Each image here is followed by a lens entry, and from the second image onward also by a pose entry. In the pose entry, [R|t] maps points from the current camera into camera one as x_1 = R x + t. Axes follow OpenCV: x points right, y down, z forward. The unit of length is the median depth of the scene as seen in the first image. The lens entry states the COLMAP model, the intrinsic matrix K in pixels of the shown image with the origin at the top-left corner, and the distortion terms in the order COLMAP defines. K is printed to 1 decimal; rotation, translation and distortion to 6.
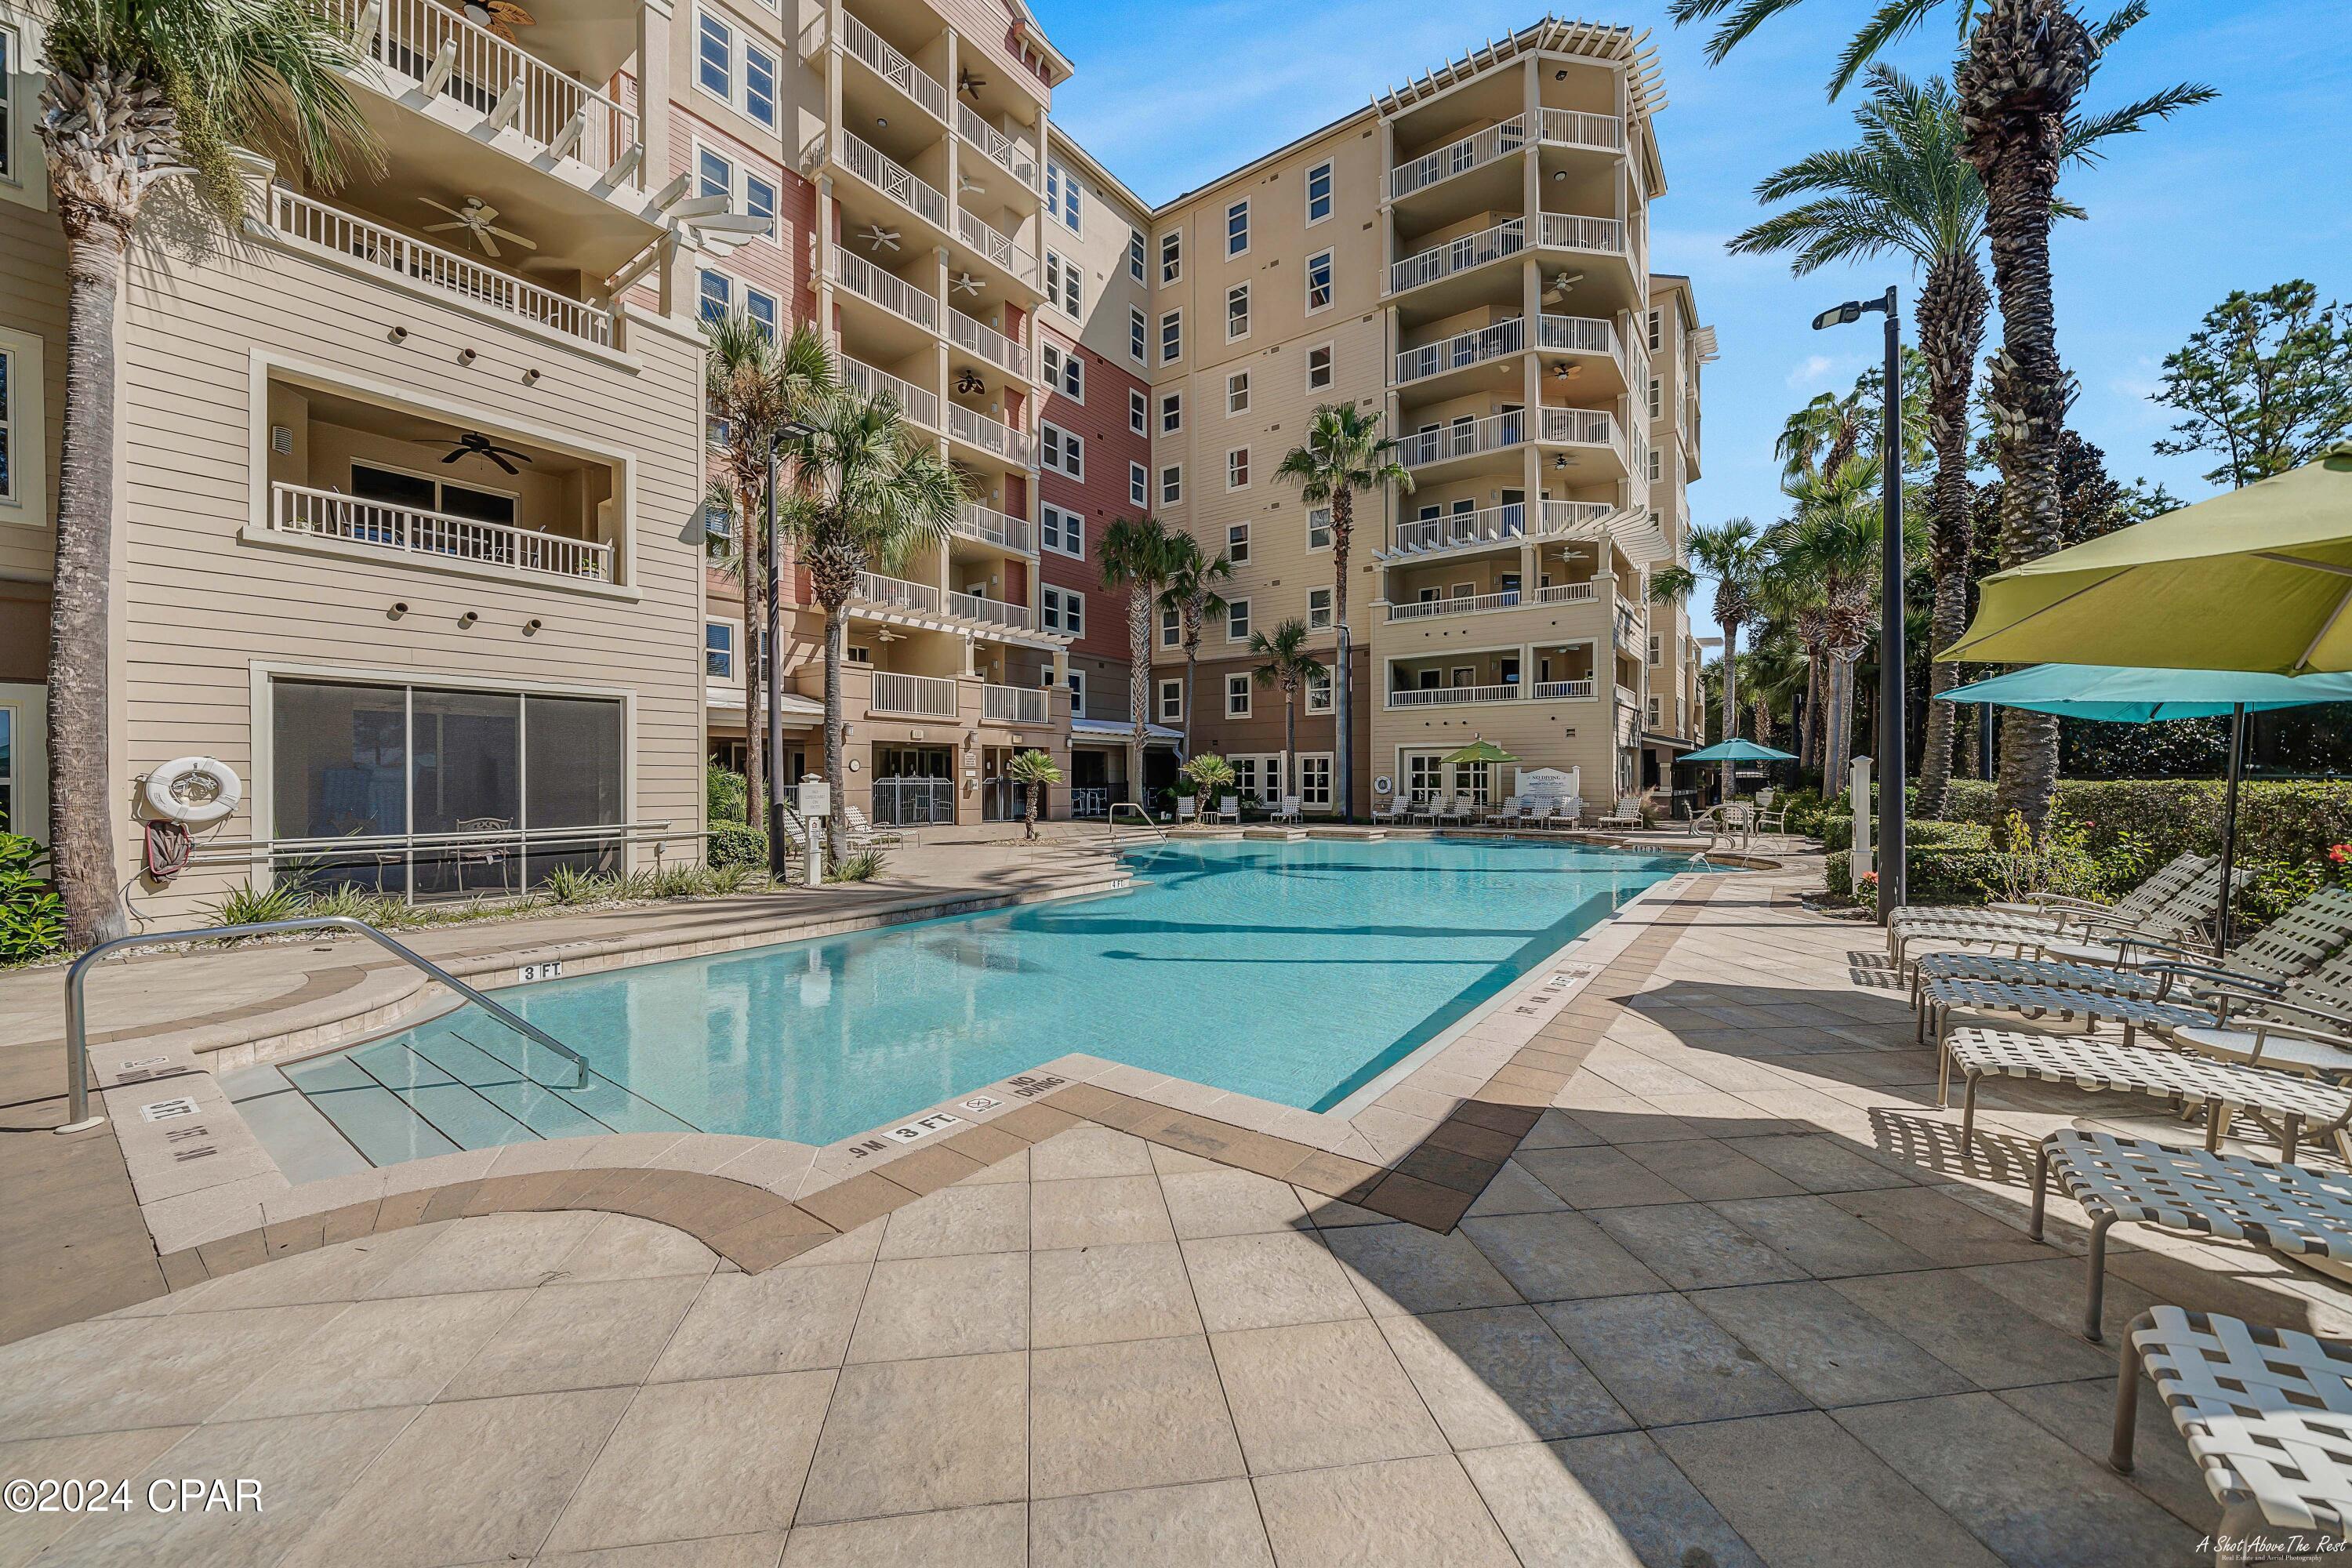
lens RADIAL K [[860.8, 0, 1176.0], [0, 860.8, 784.0], [0, 0, 1]] dist [-0.016244, 0.000105]
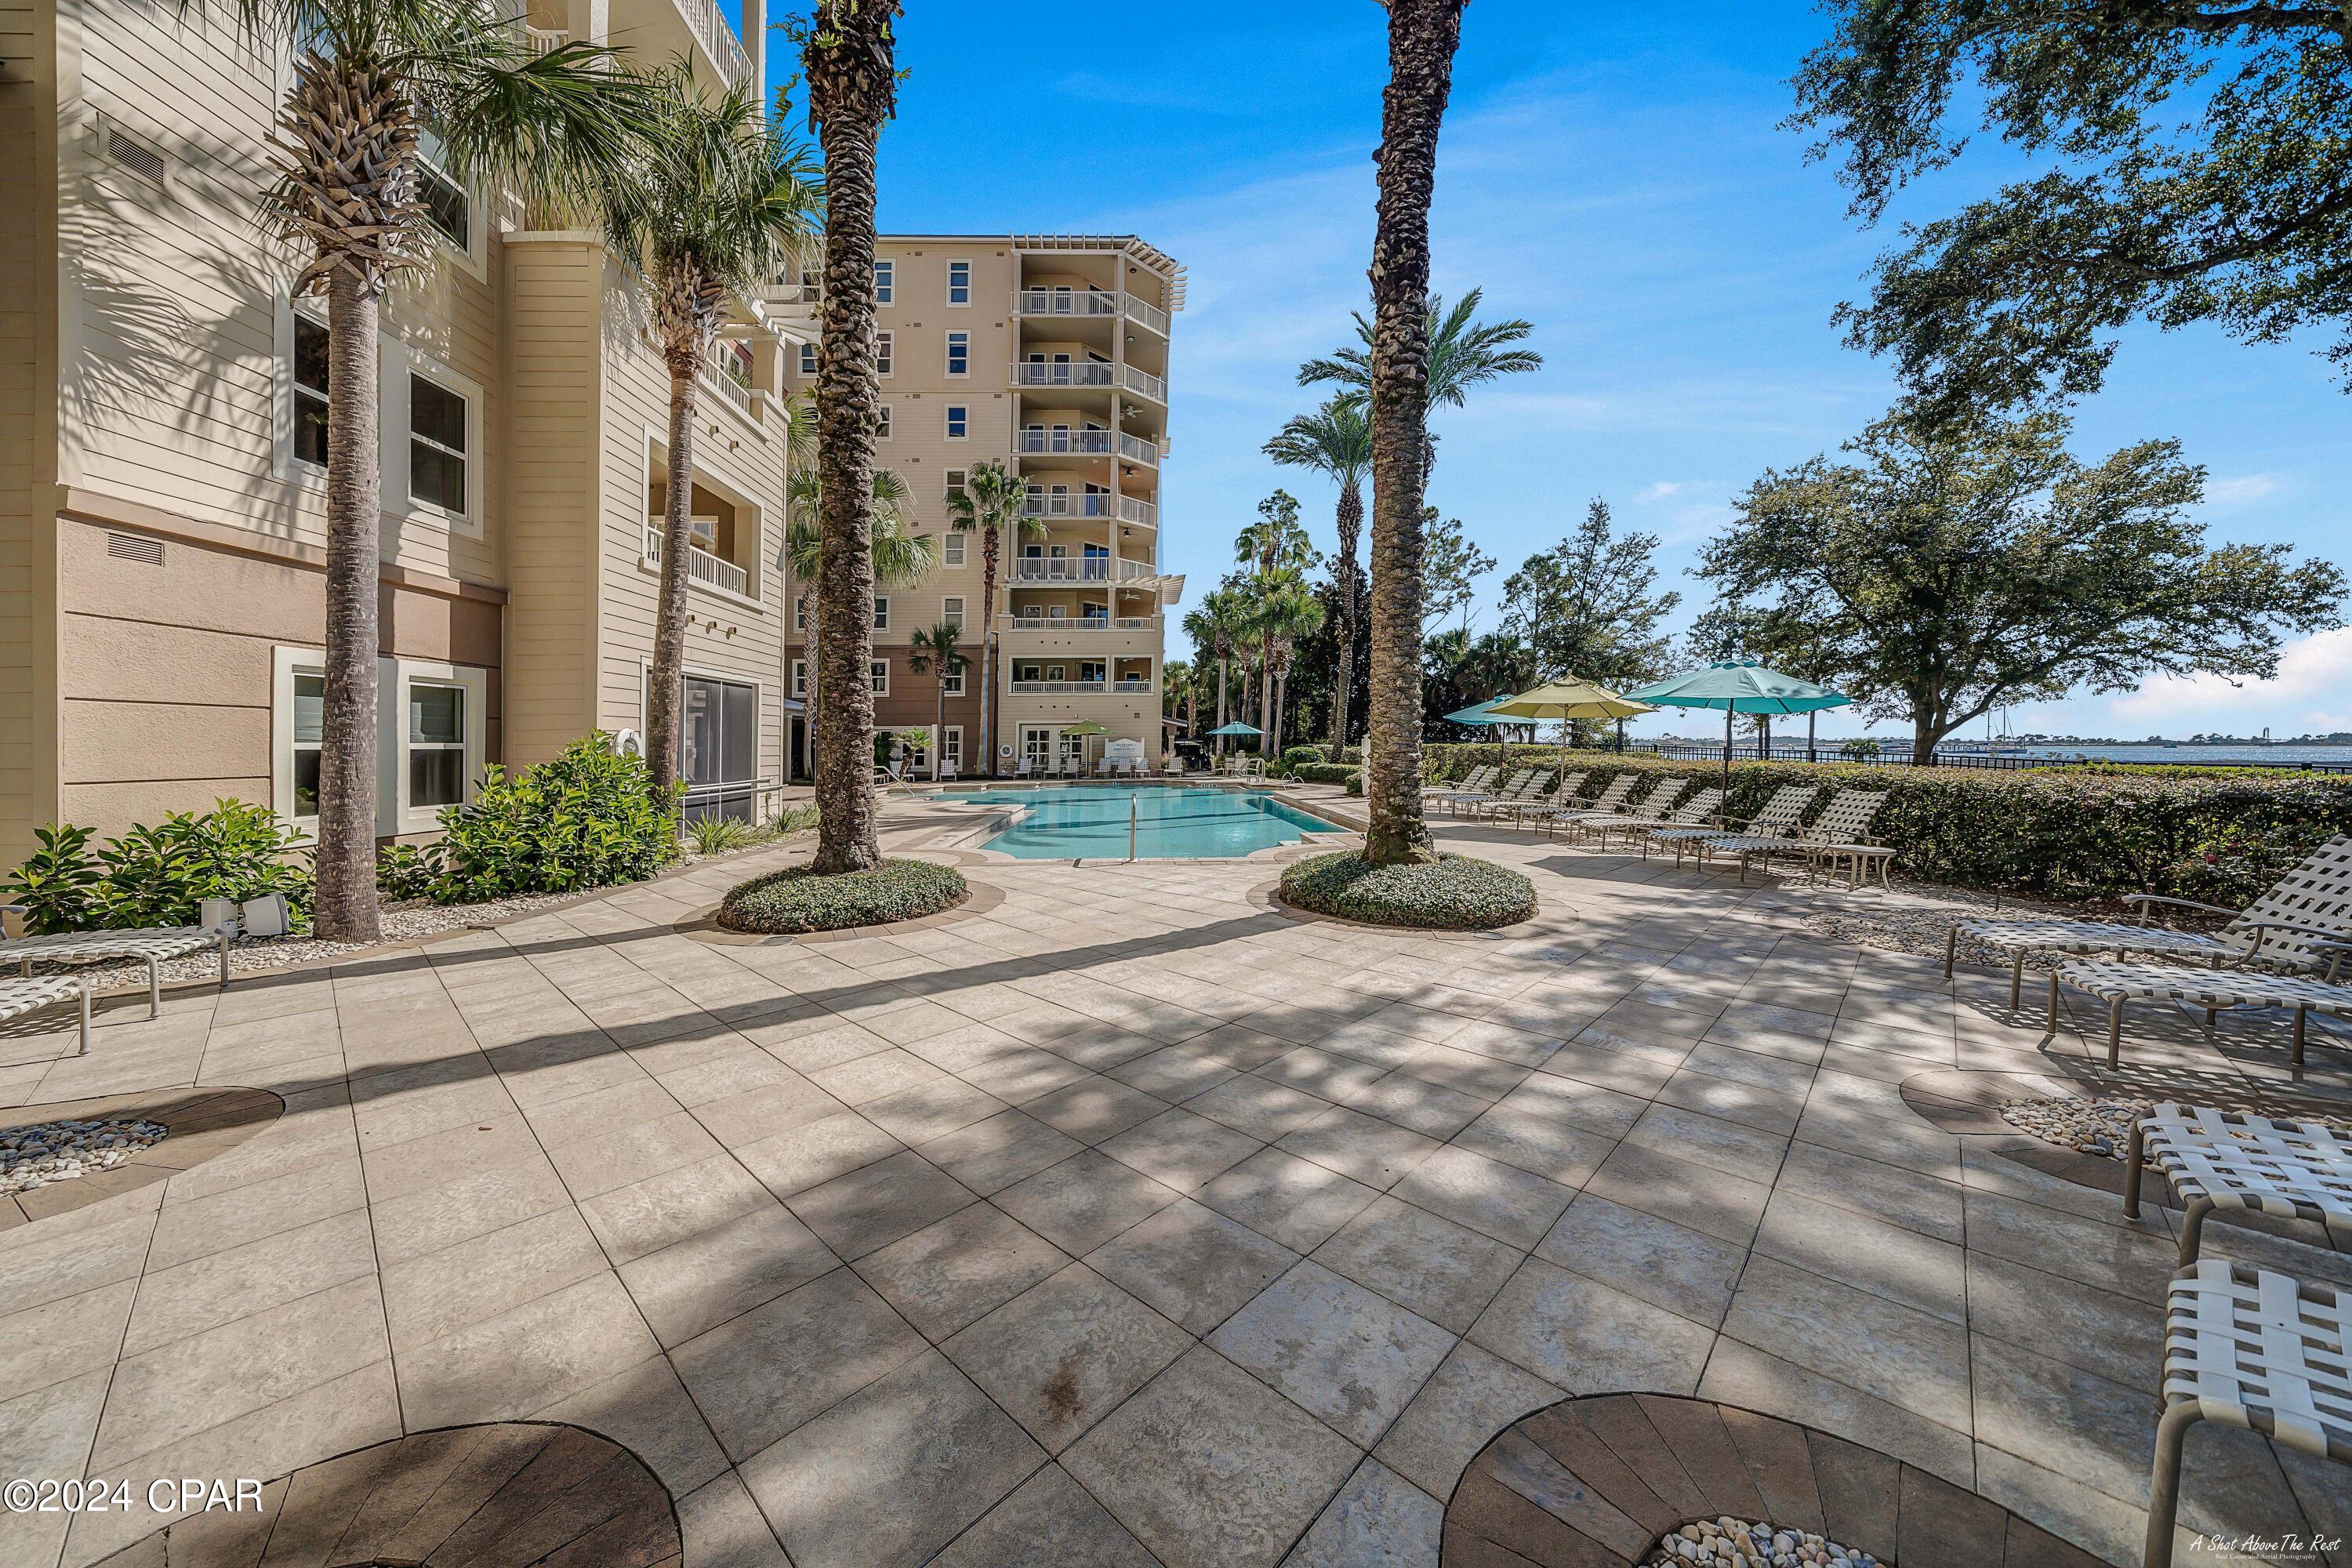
lens RADIAL K [[816.6, 0, 1168.1], [0, 816.6, 783.0], [0, 0, 1]] dist [-0.003075, -0.000267]
pose [[0.786454, -0.031323, 0.616854, -0.369351], [0.010054, 0.999230, 0.037921, 0.004793], [-0.617567, -0.023621, 0.786163, -0.163773]]
